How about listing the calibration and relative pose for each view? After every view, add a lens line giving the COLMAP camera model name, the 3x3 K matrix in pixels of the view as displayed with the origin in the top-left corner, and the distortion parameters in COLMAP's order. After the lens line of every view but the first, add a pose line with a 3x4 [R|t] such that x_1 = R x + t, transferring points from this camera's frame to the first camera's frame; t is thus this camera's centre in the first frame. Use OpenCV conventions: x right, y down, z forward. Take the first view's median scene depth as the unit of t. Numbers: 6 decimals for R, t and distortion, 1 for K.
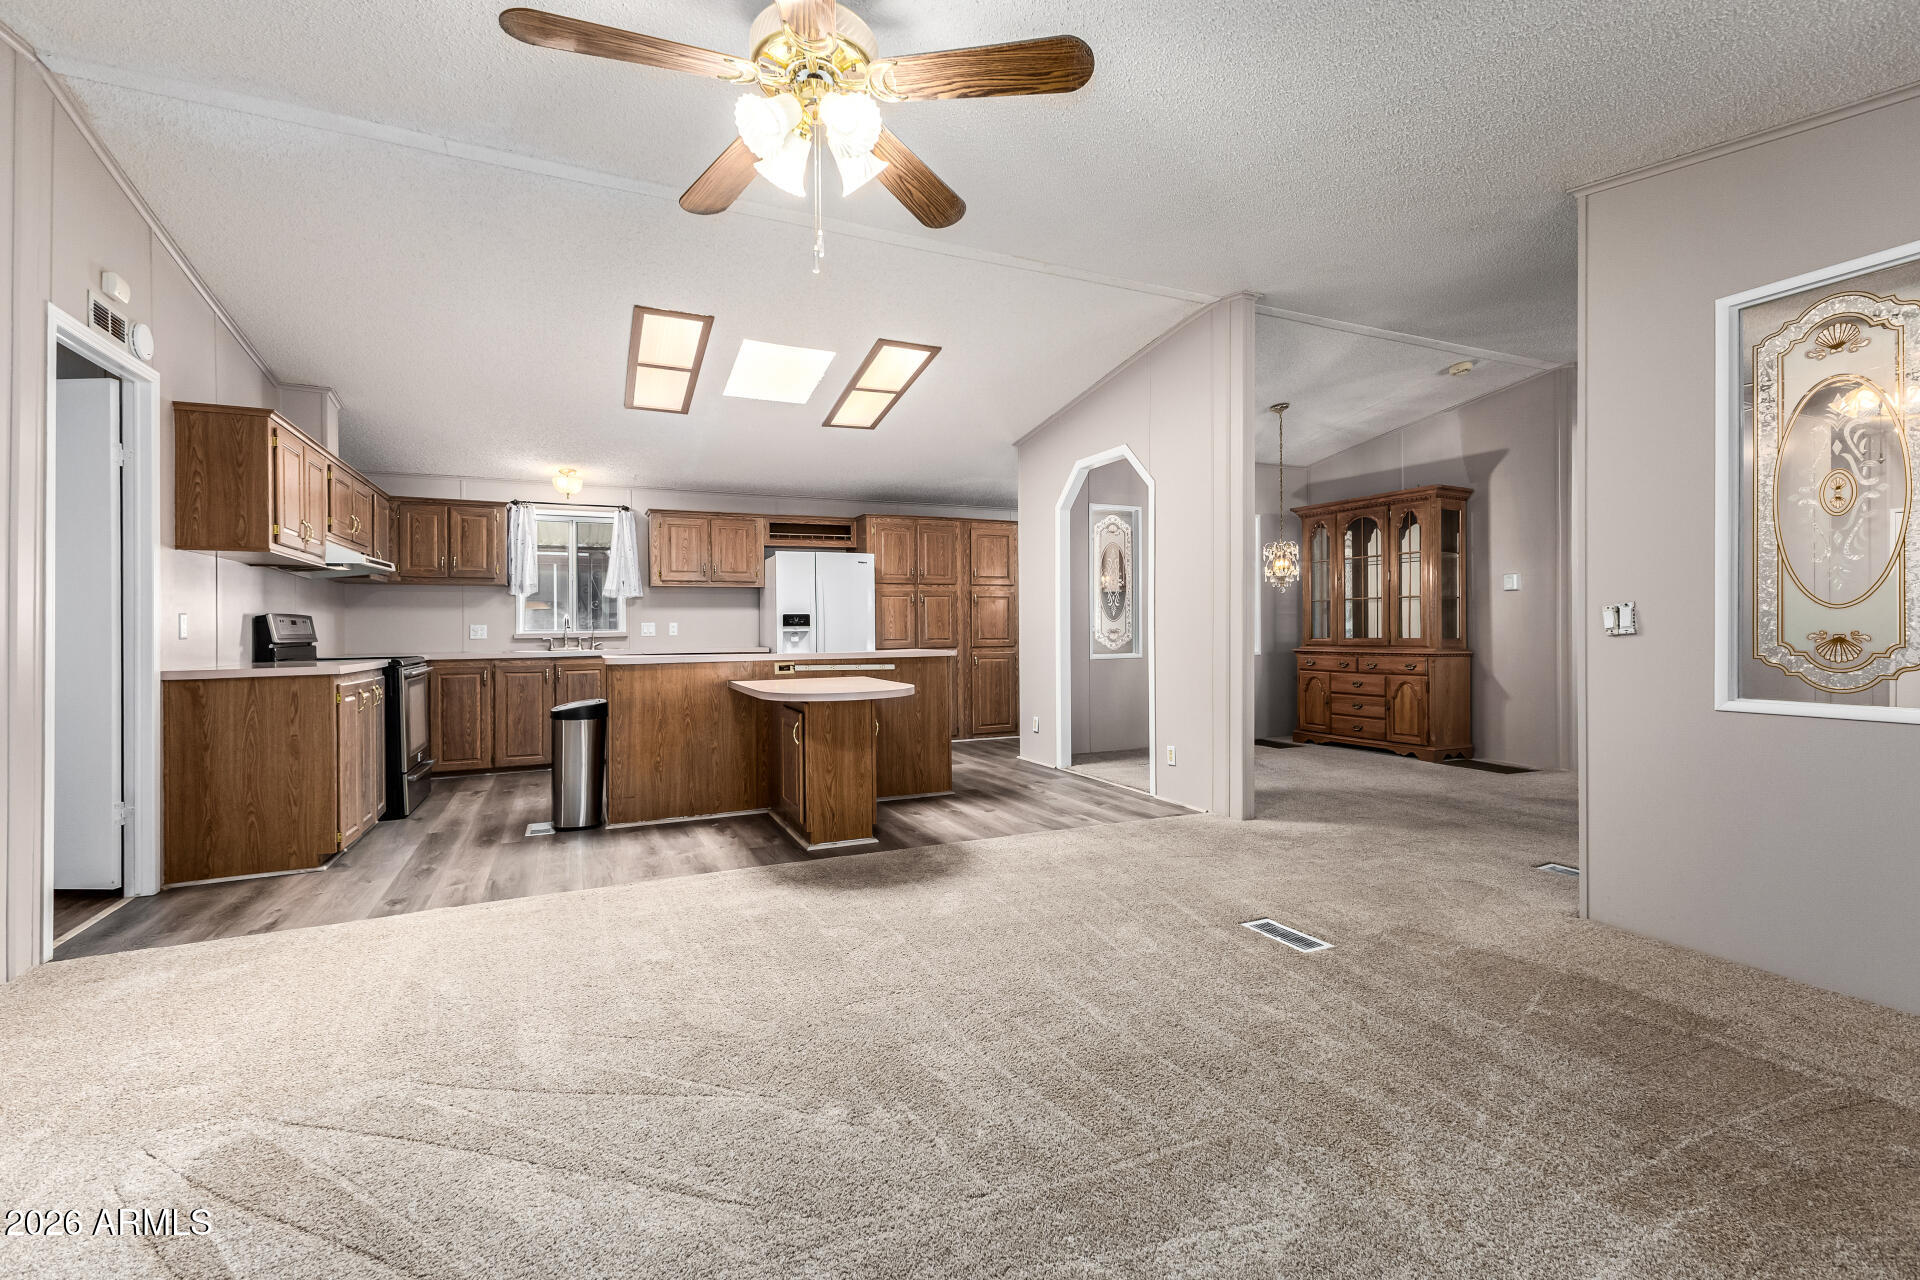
lens RADIAL K [[823.0, 0, 955.6], [0, 823.0, 624.8], [0, 0, 1]] dist [0.013566, -0.004574]
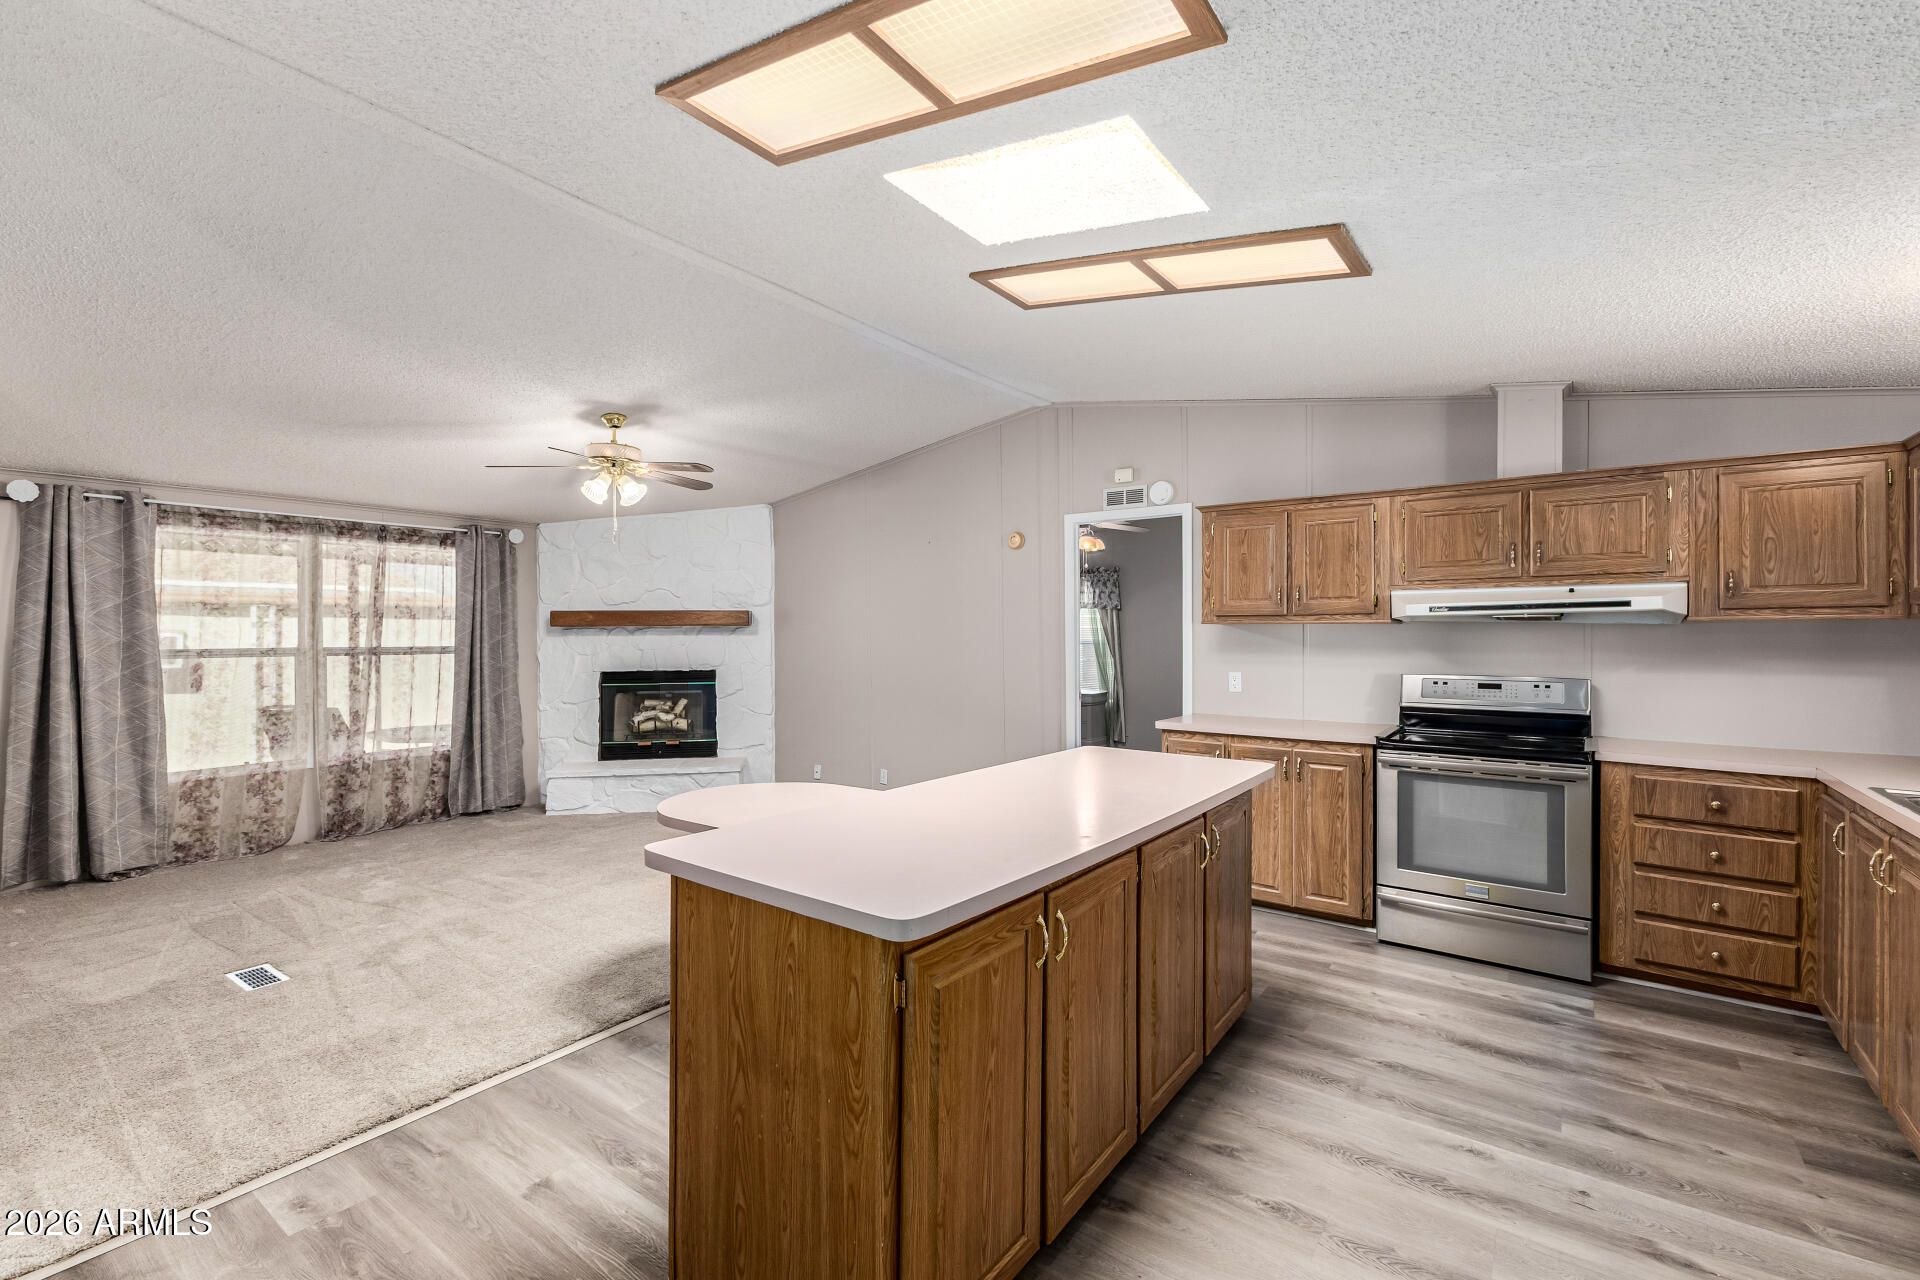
lens RADIAL K [[823.0, 0, 955.6], [0, 823.0, 624.8], [0, 0, 1]] dist [0.013566, -0.004574]
pose [[-0.873242, 0.003759, -0.487273, 0.045397], [0.009862, 0.999902, -0.009959, -0.045254], [0.487188, -0.013502, -0.873193, 1.082037]]
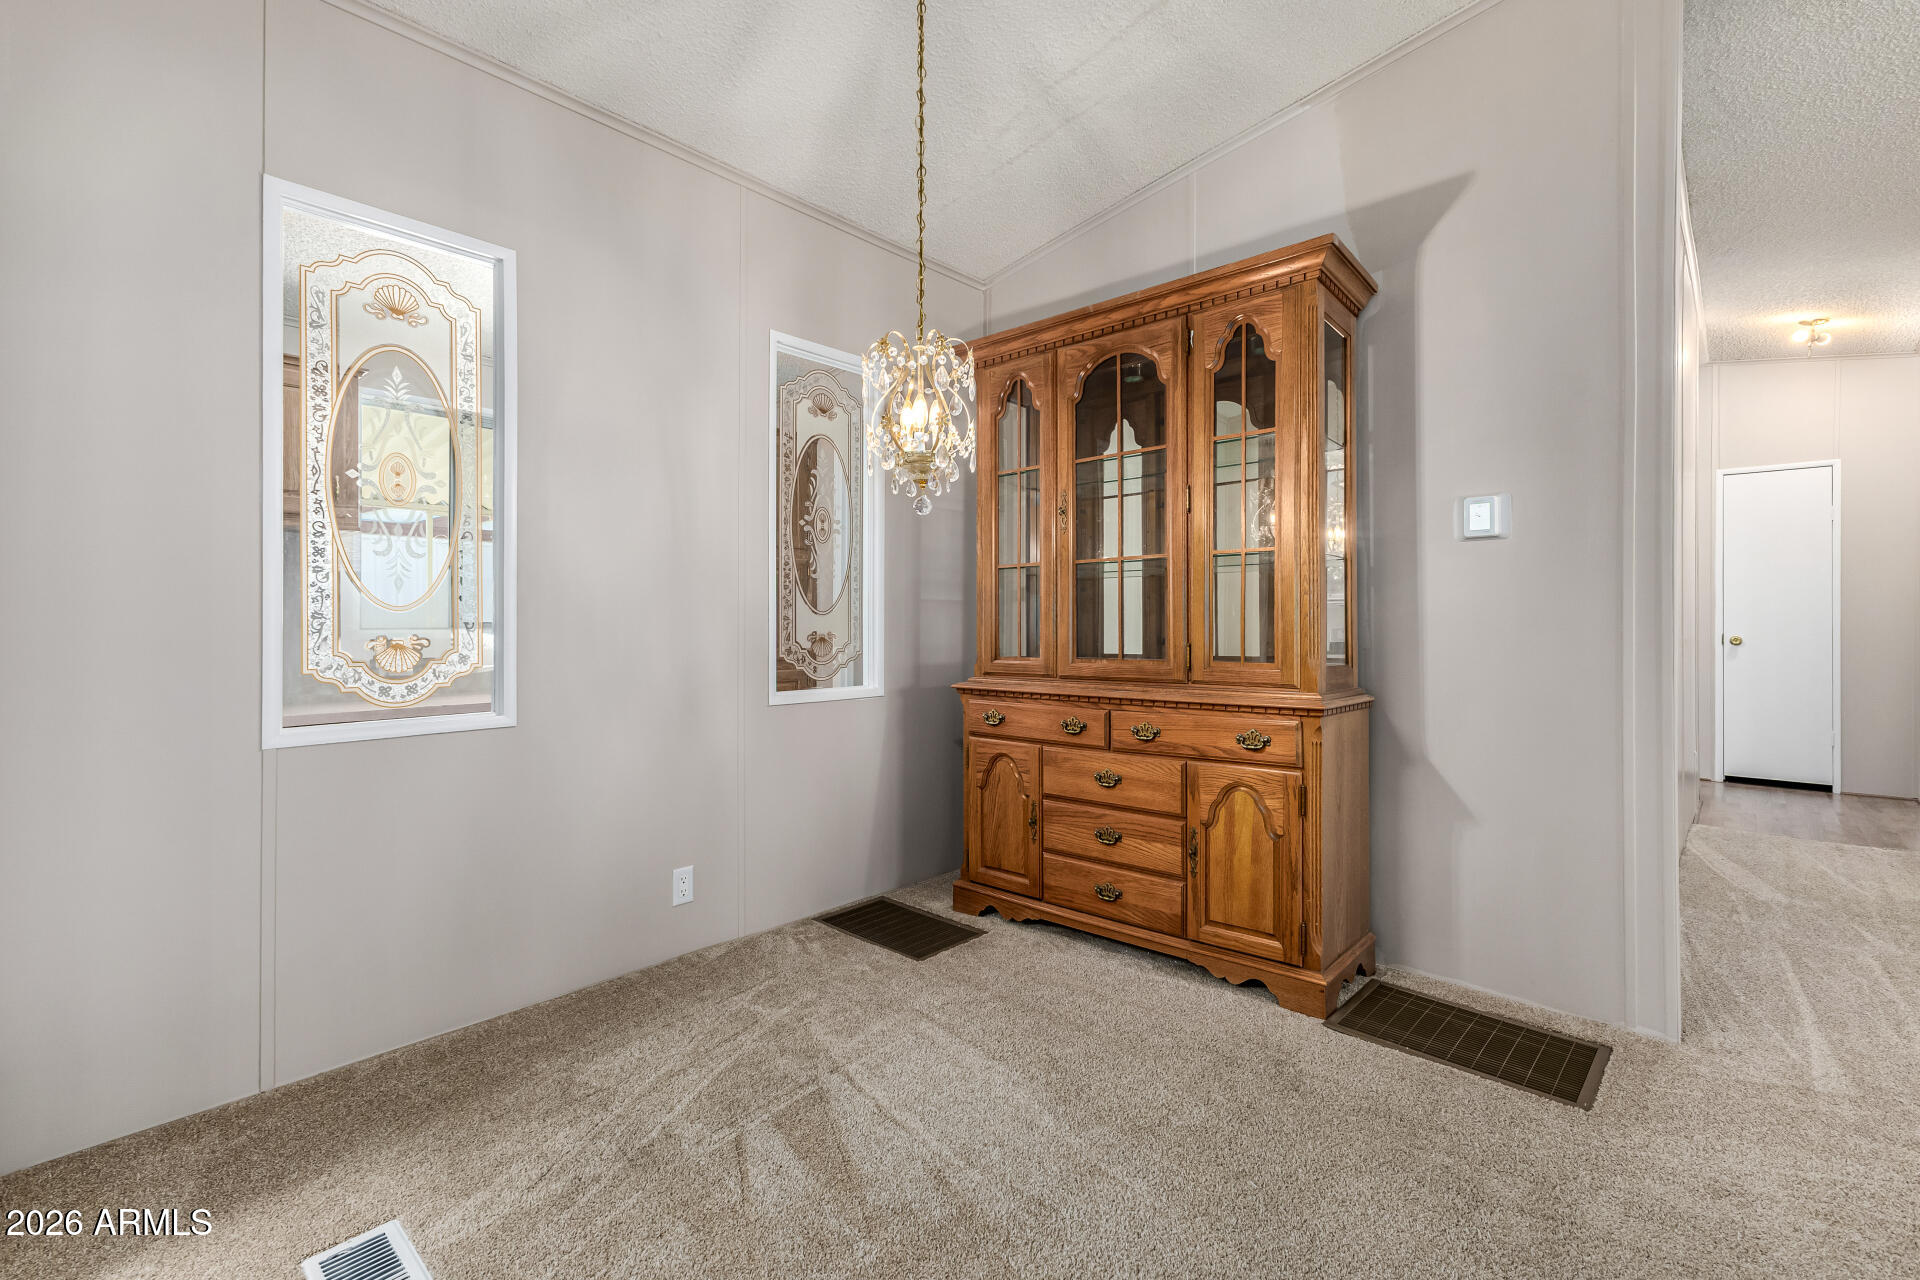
lens RADIAL K [[823.0, 0, 955.6], [0, 823.0, 624.8], [0, 0, 1]] dist [0.013566, -0.004574]
pose [[0.924139, 0.005204, 0.382022, 0.284485], [-0.004842, 0.999986, -0.001908, 0.000419], [-0.382027, -0.000087, 0.924151, 0.699359]]
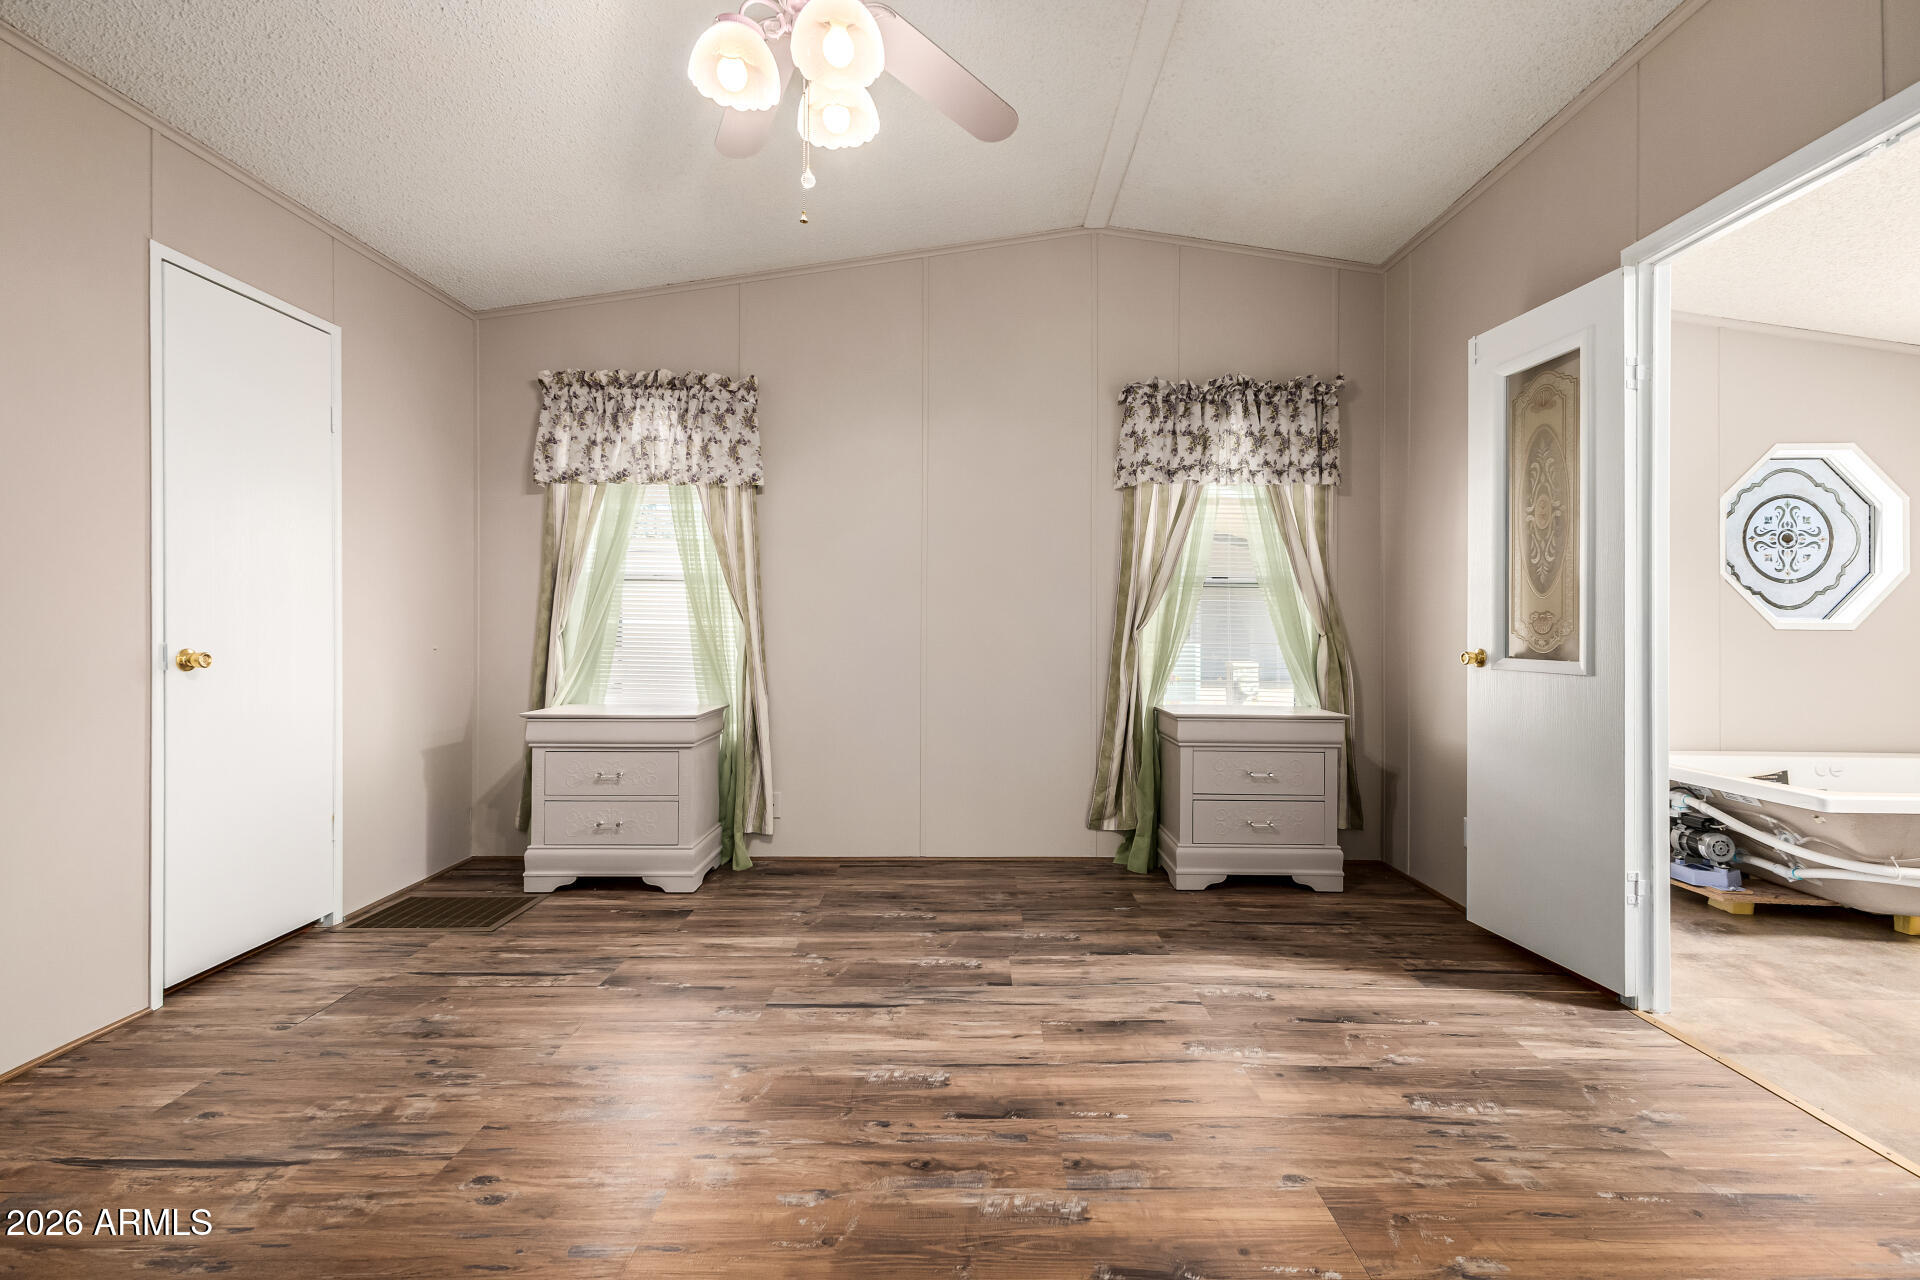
lens RADIAL K [[823.0, 0, 955.6], [0, 823.0, 624.8], [0, 0, 1]] dist [0.013566, -0.004574]
pose [[-0.434234, 0.007037, -0.900773, -0.486323], [0.007750, 0.999962, 0.004075, 0.008460], [0.900767, -0.005212, -0.434272, 0.291284]]
